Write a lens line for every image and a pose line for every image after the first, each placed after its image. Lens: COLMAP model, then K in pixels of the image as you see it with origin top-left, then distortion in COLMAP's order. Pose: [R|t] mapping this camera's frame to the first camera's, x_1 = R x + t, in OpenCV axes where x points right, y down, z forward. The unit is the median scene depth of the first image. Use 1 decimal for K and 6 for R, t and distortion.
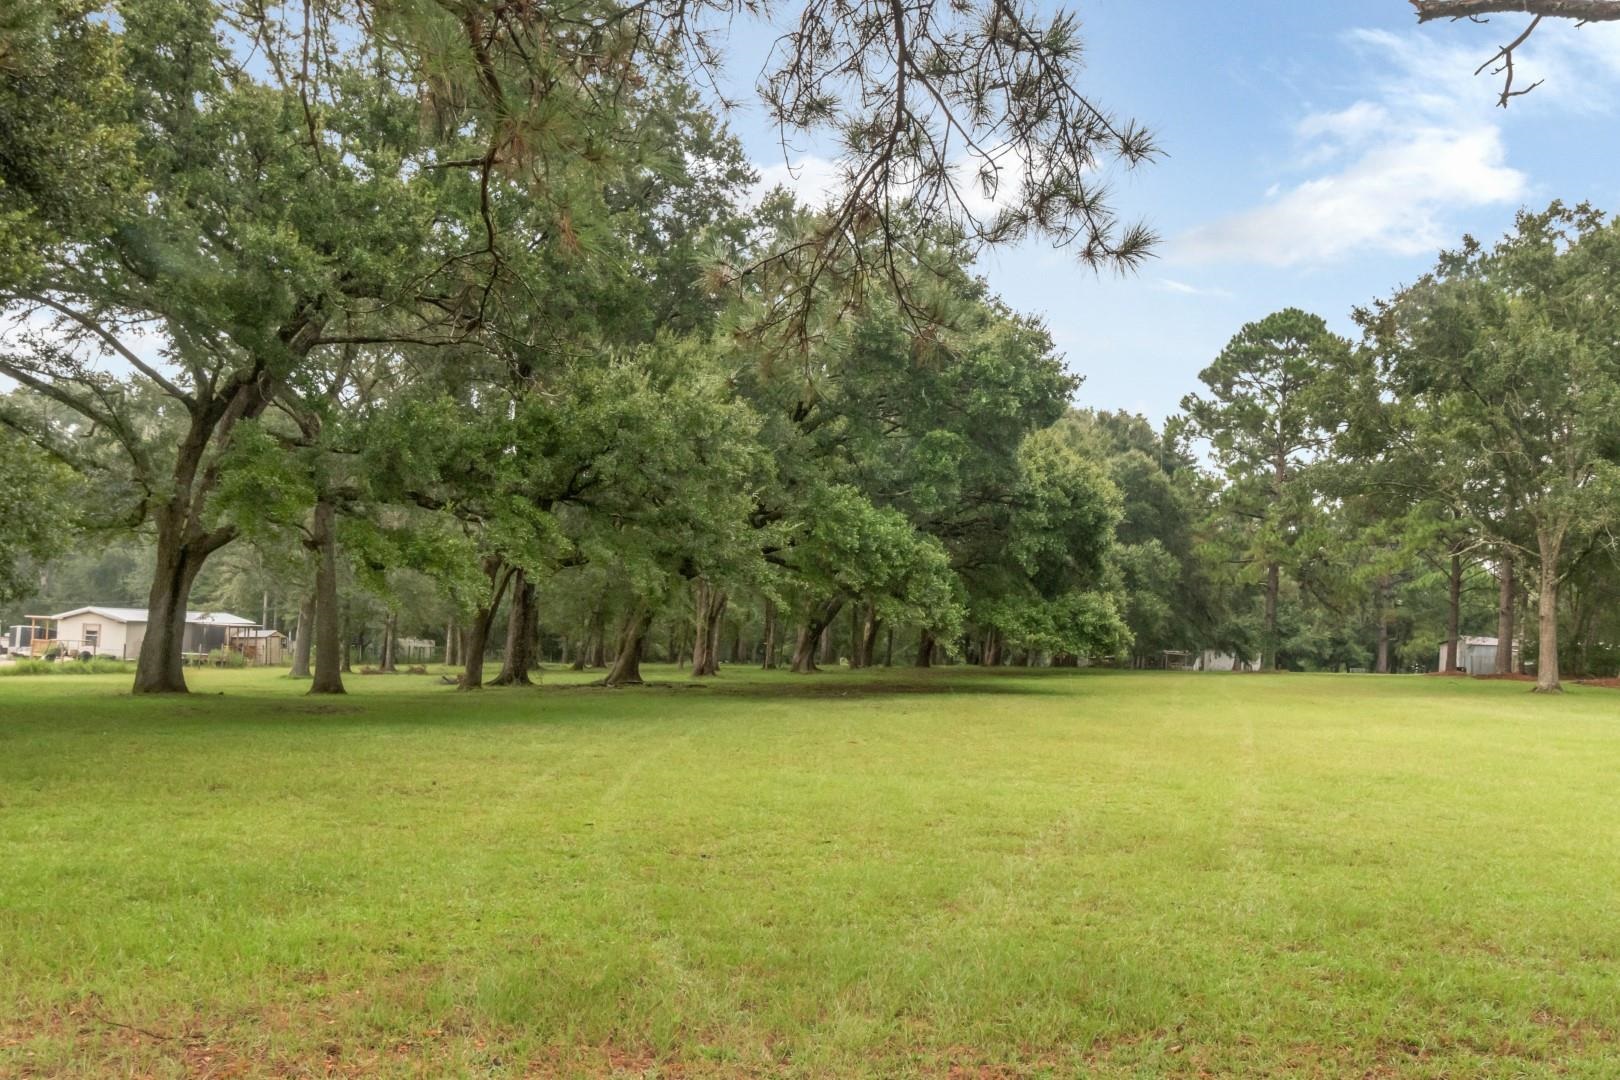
lens RADIAL K [[1152.9, 0, 802.2], [0, 1152.9, 548.8], [0, 0, 1]] dist [0.003729, 0.007305]
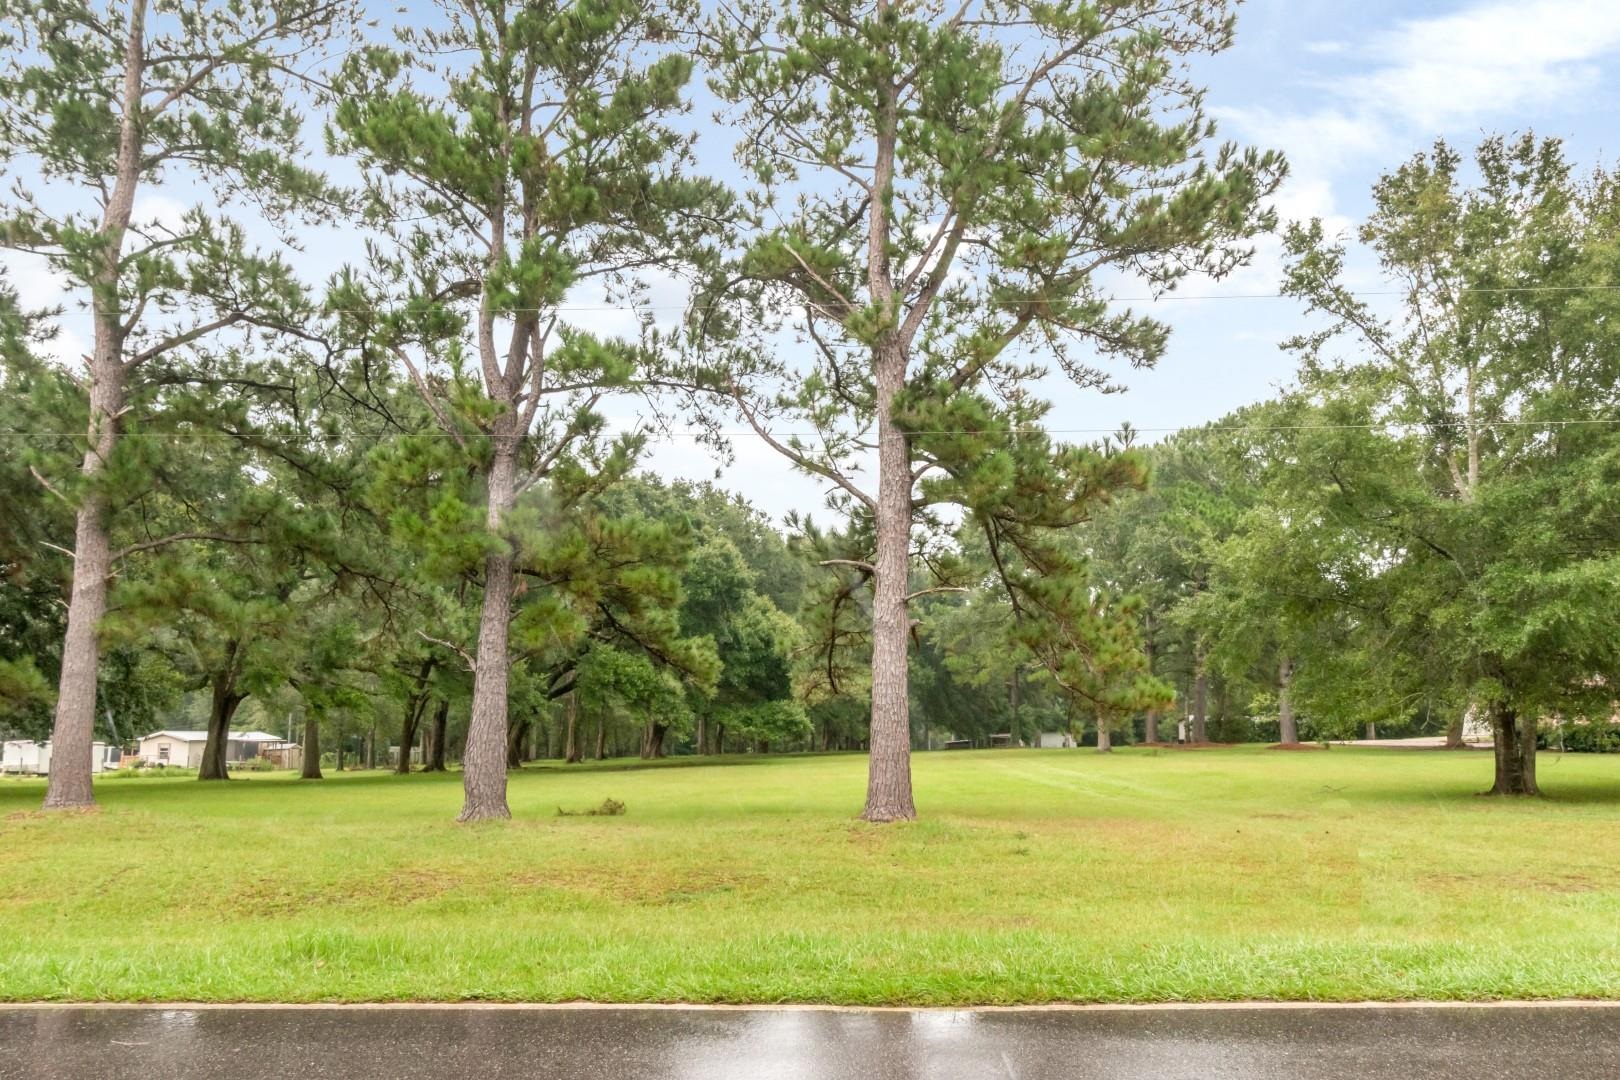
lens RADIAL K [[1152.9, 0, 809.5], [0, 1152.9, 540.5], [0, 0, 1]] dist [0.003729, 0.007305]
pose [[0.998863, -0.039492, -0.026715, 0.273915], [0.036903, 0.995139, -0.091306, -0.028994], [0.030191, 0.090216, 0.995464, -0.502870]]
